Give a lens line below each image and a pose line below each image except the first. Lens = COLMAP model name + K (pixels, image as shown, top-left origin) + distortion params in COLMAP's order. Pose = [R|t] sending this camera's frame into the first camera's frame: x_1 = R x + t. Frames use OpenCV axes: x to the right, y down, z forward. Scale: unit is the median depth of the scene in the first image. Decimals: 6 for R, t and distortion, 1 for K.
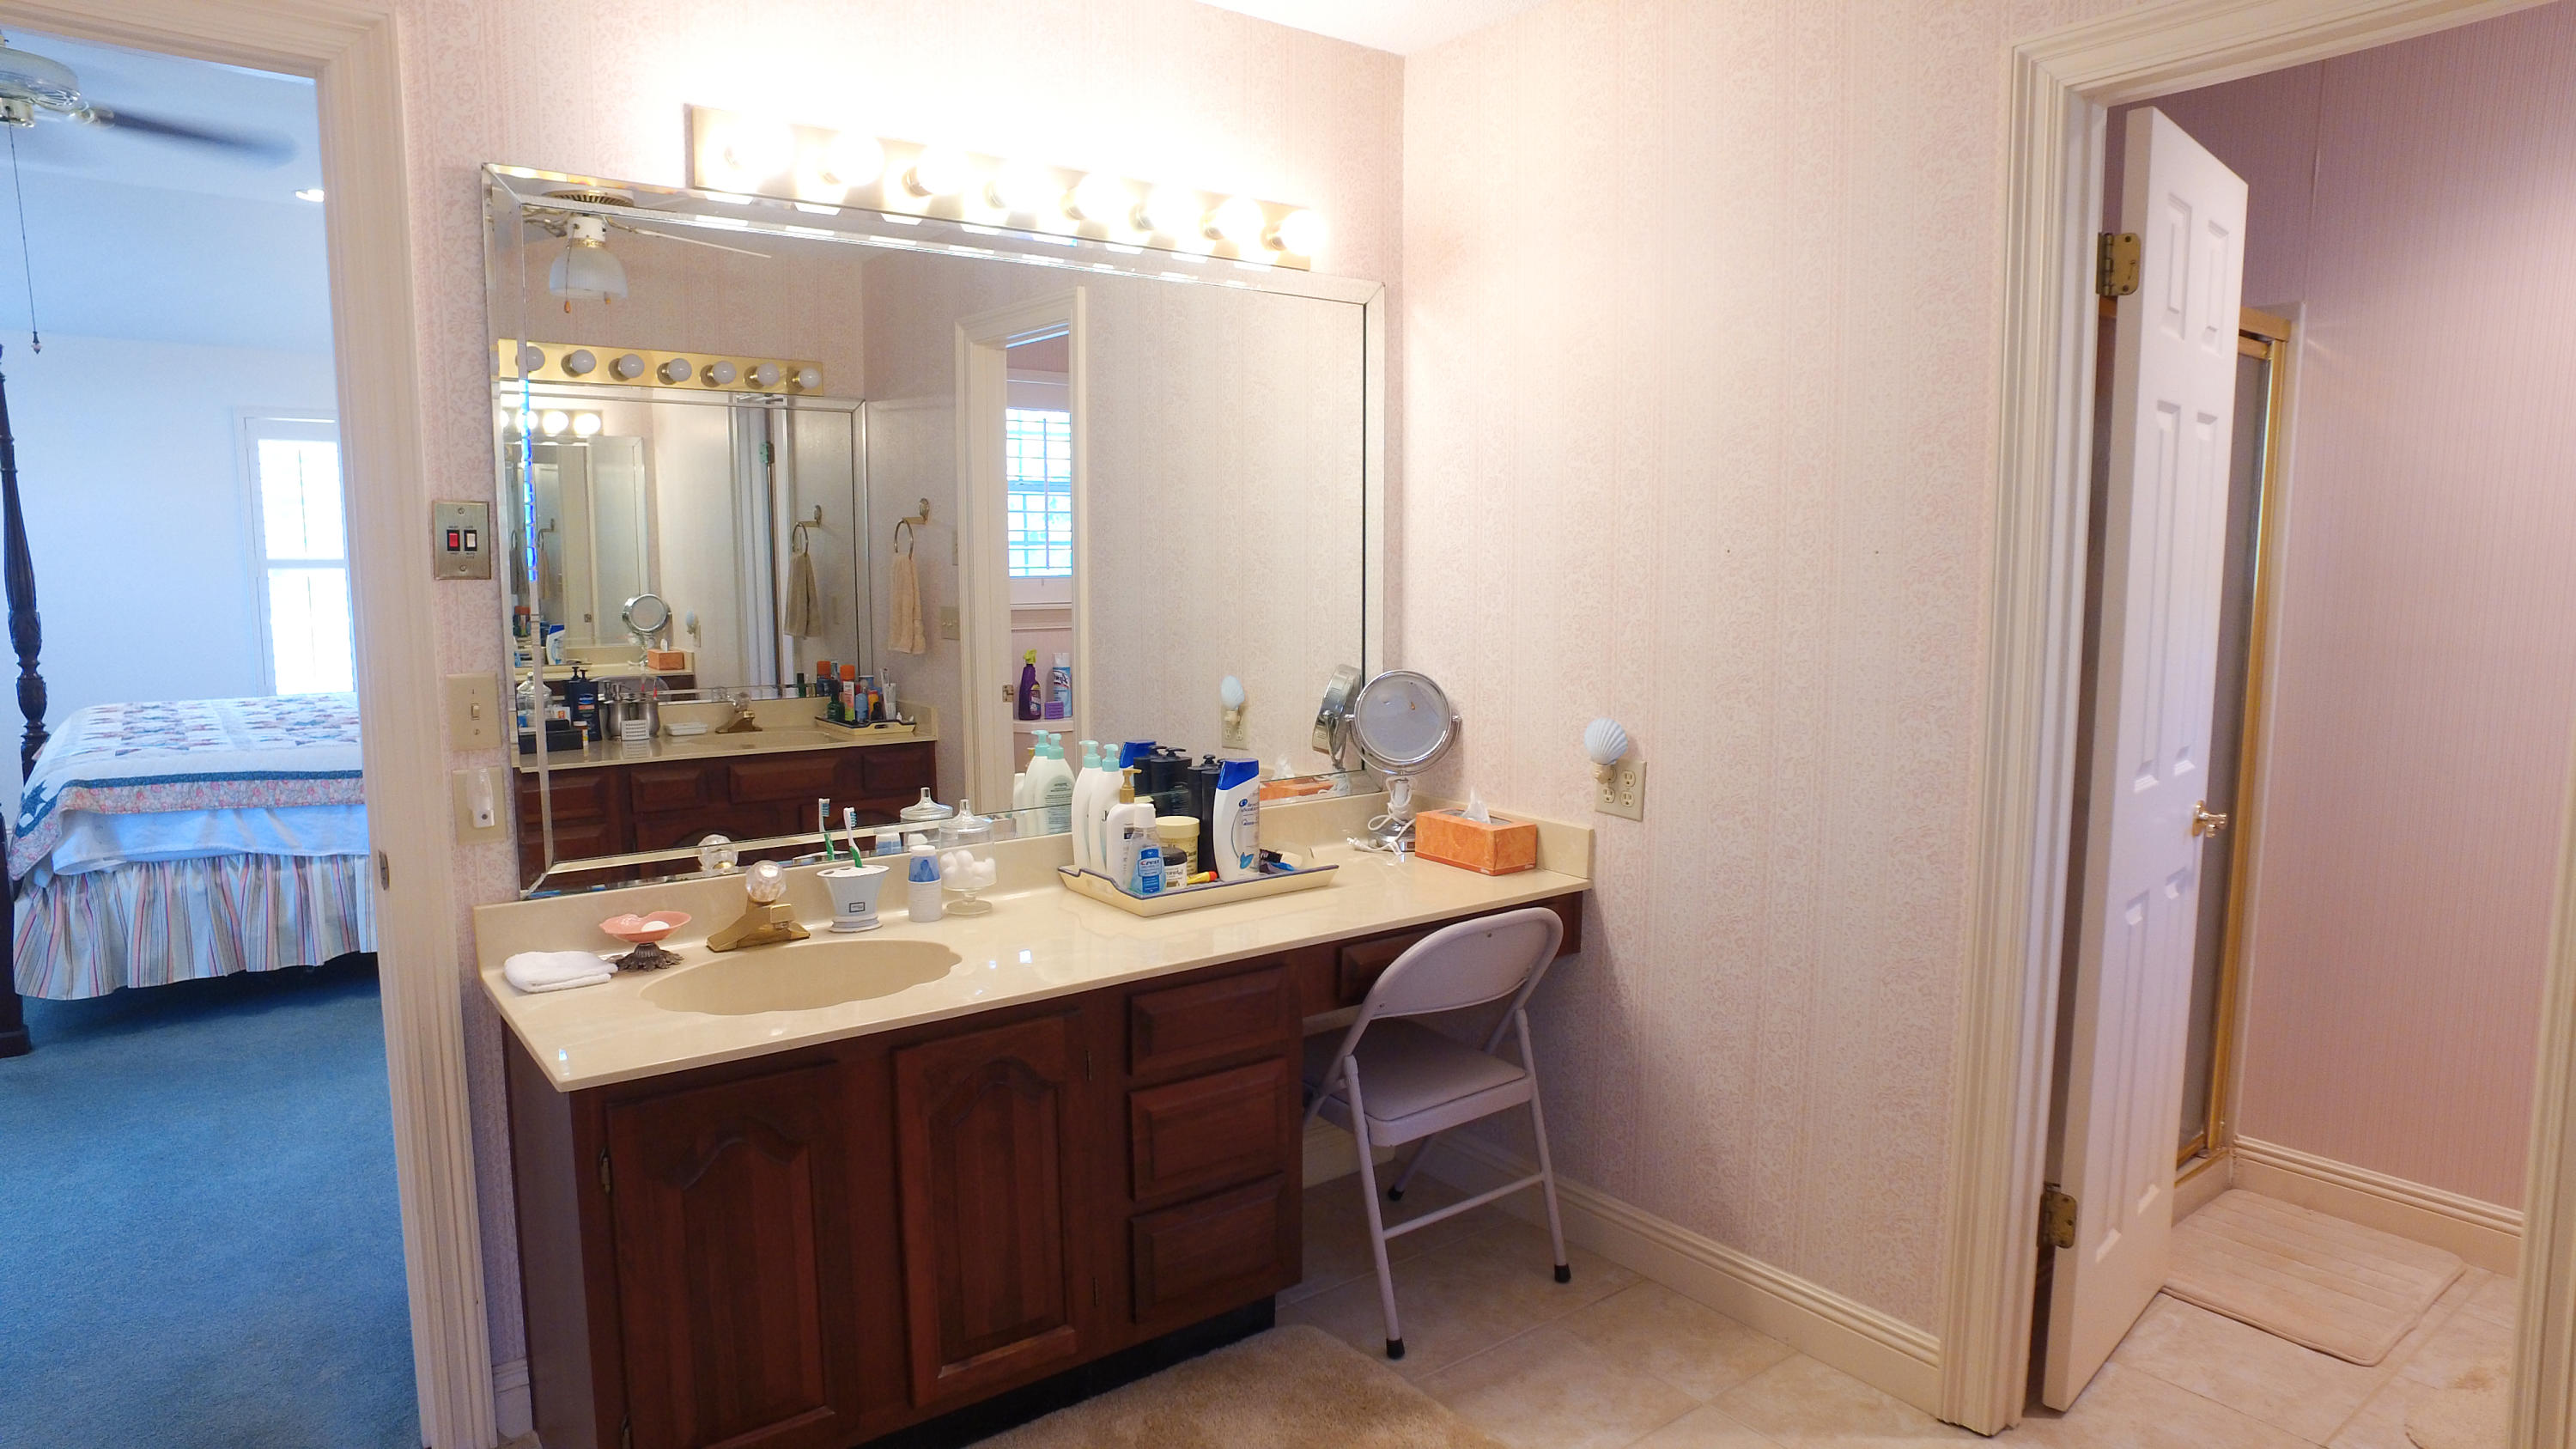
lens RADIAL K [[1492.1, 0, 1289.7], [0, 1492.1, 735.5], [0, 0, 1]] dist [-0.121285, 0.087393]
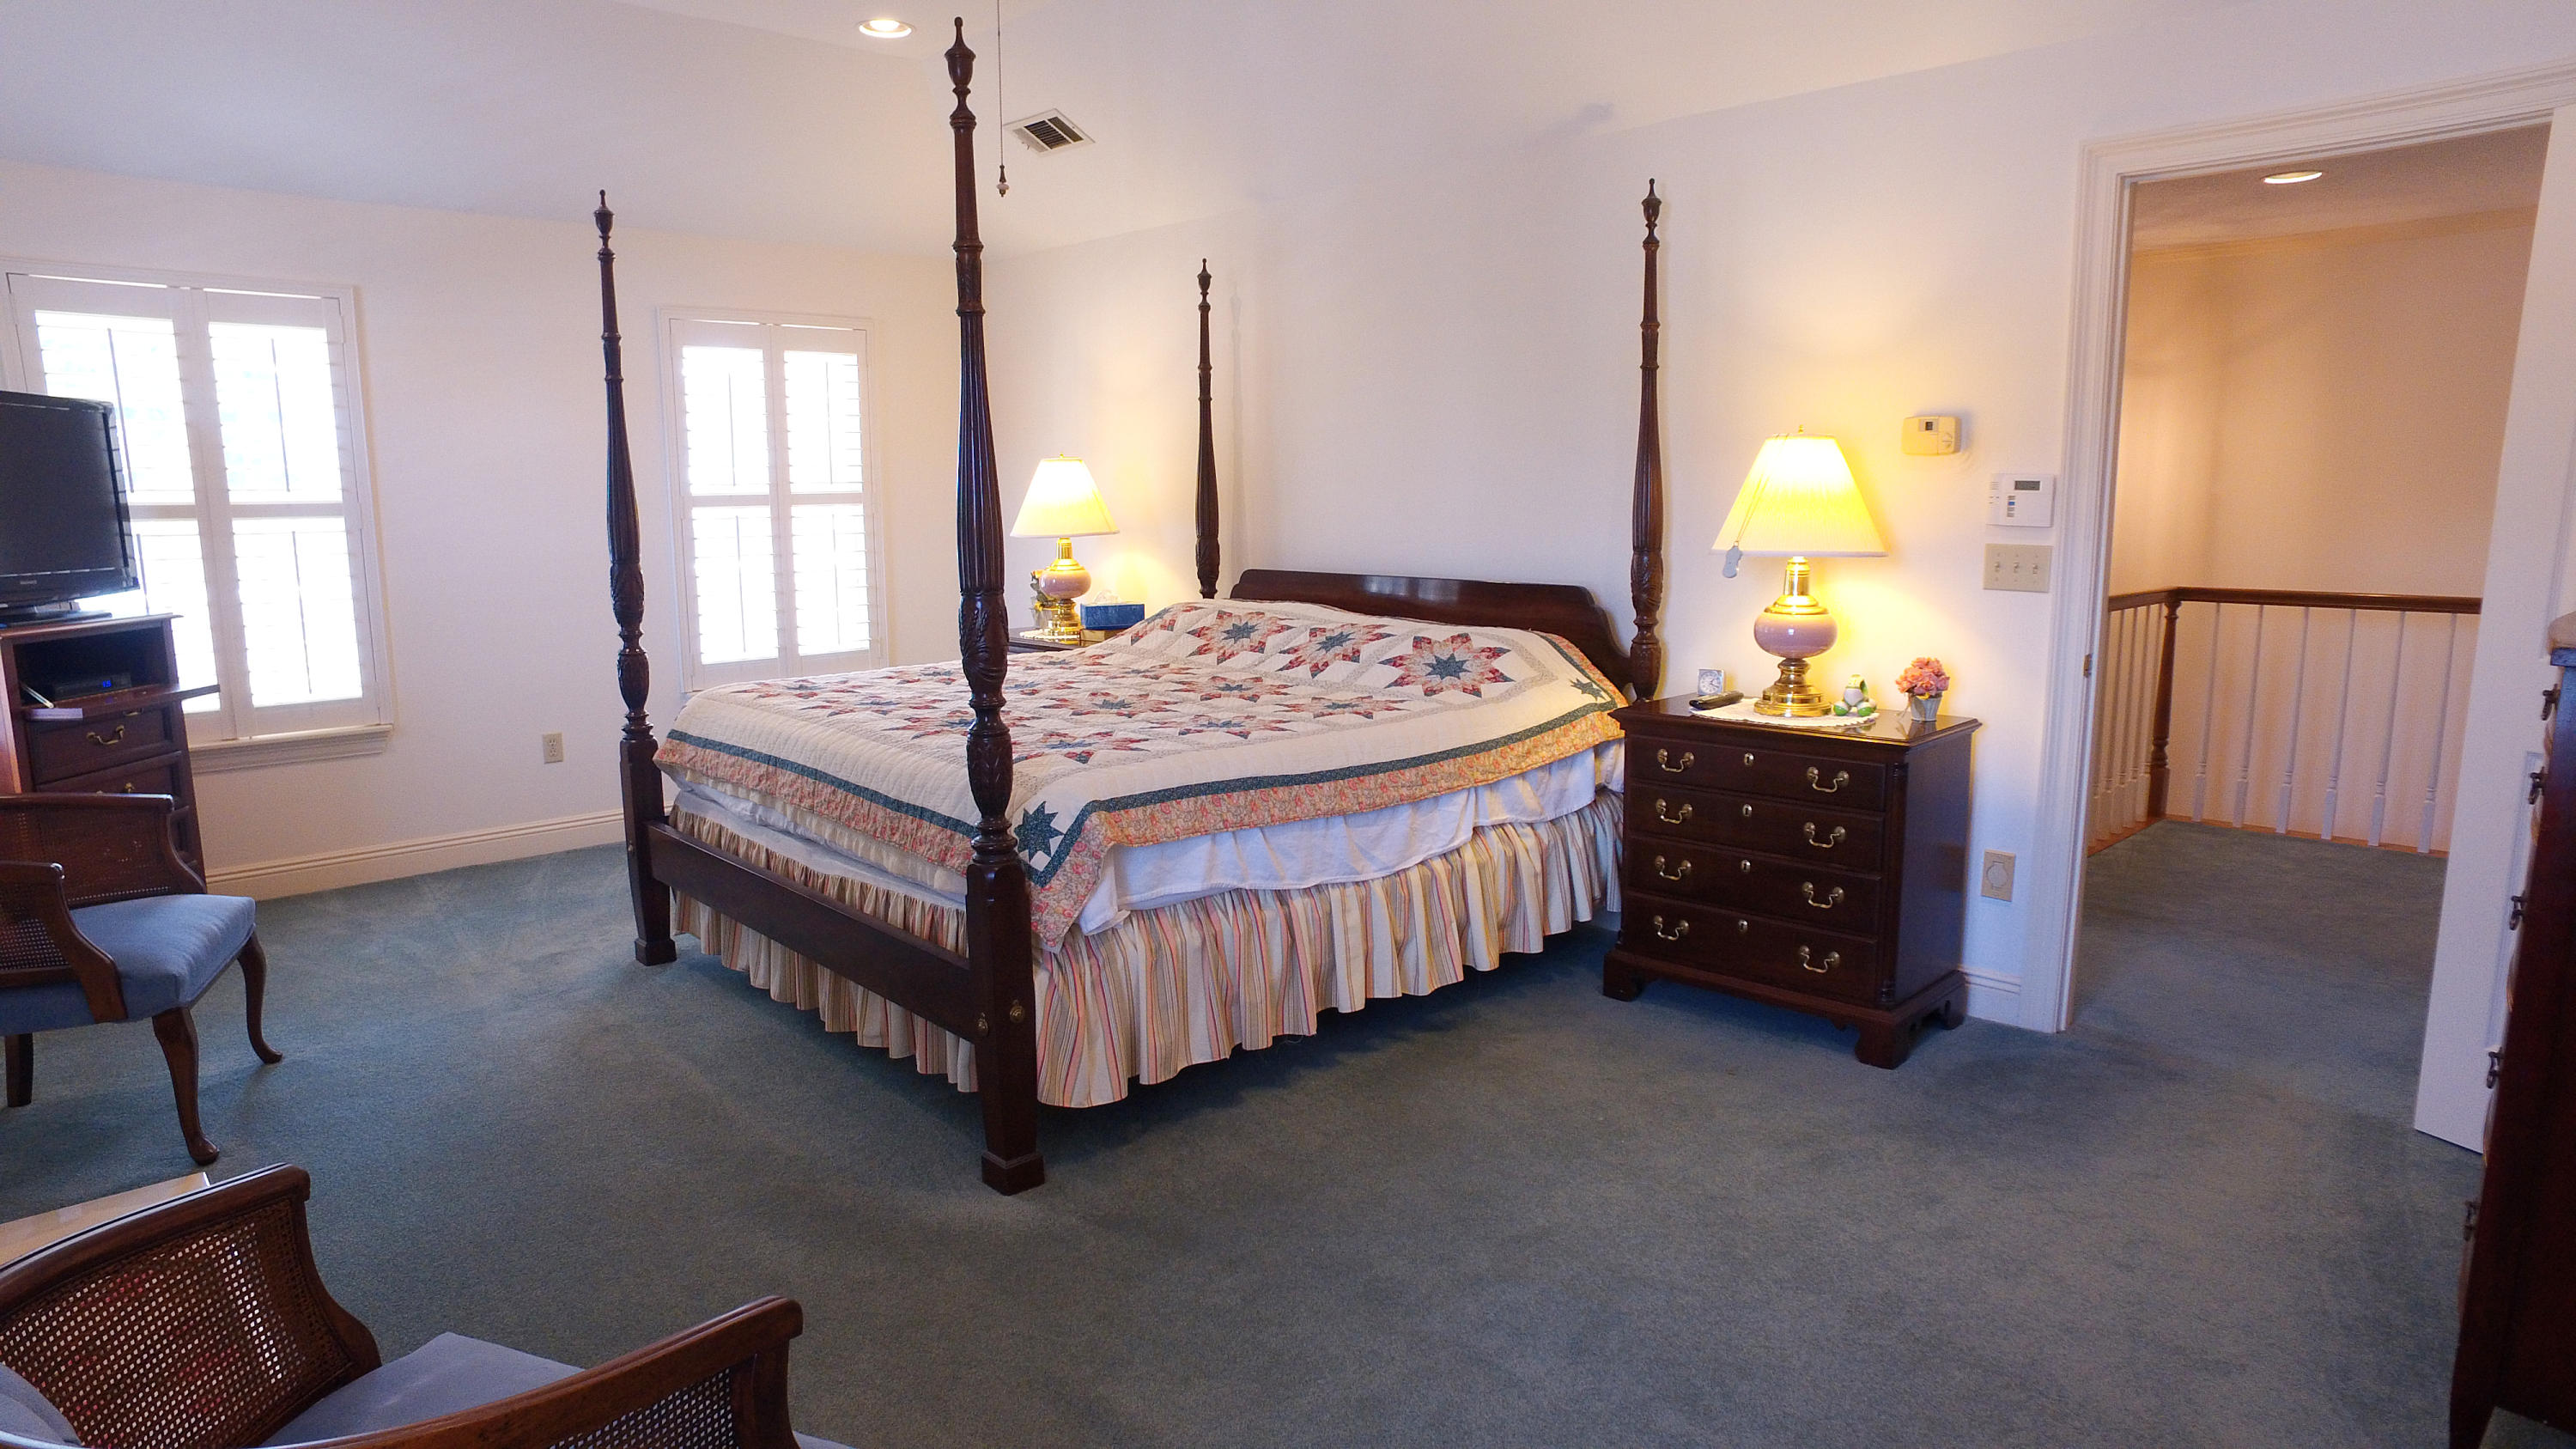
lens RADIAL K [[1492.1, 0, 1289.7], [0, 1492.1, 735.5], [0, 0, 1]] dist [-0.121285, 0.087393]
pose [[0.995420, -0.026848, 0.091754, -0.783616], [0.022848, 0.998754, 0.044365, -0.029749], [-0.092831, -0.042066, 0.994793, 0.252771]]
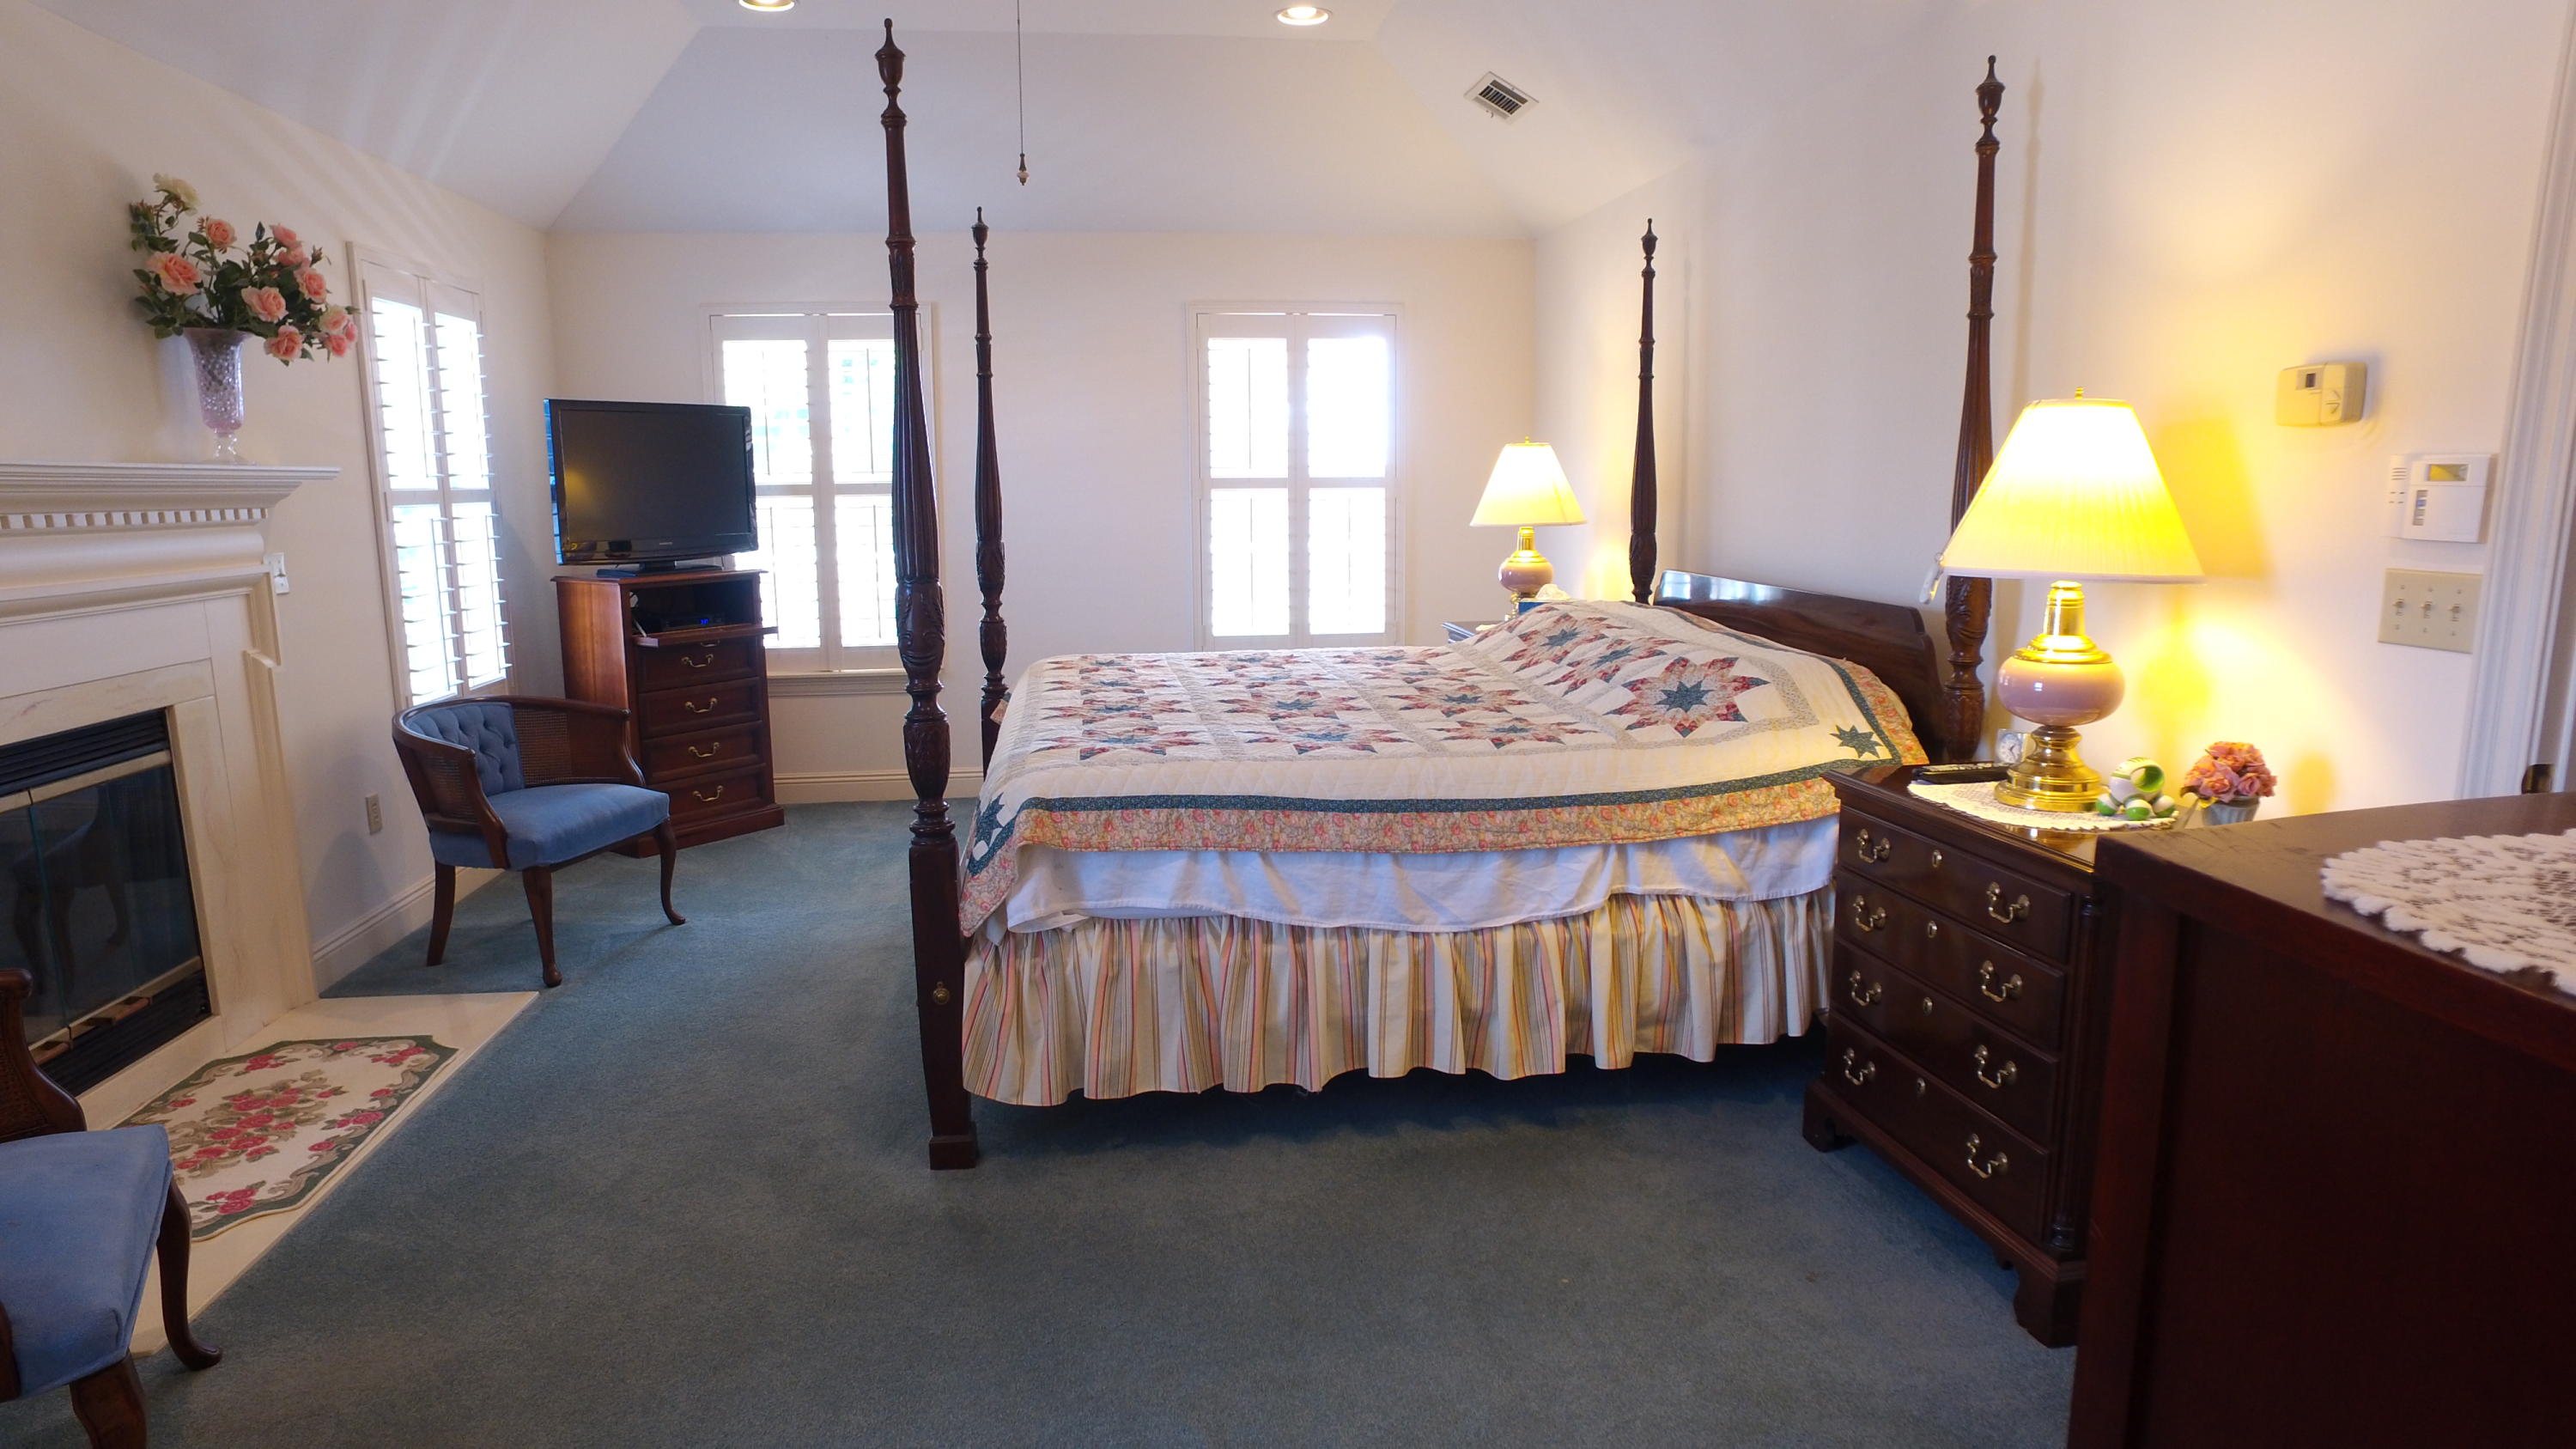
lens RADIAL K [[1492.1, 0, 1289.7], [0, 1492.1, 735.5], [0, 0, 1]] dist [-0.121285, 0.087393]
pose [[0.864639, 0.074786, -0.496796, -0.373632], [-0.049811, 0.996747, 0.063355, -0.047982], [0.499918, -0.030034, 0.865552, 0.423380]]
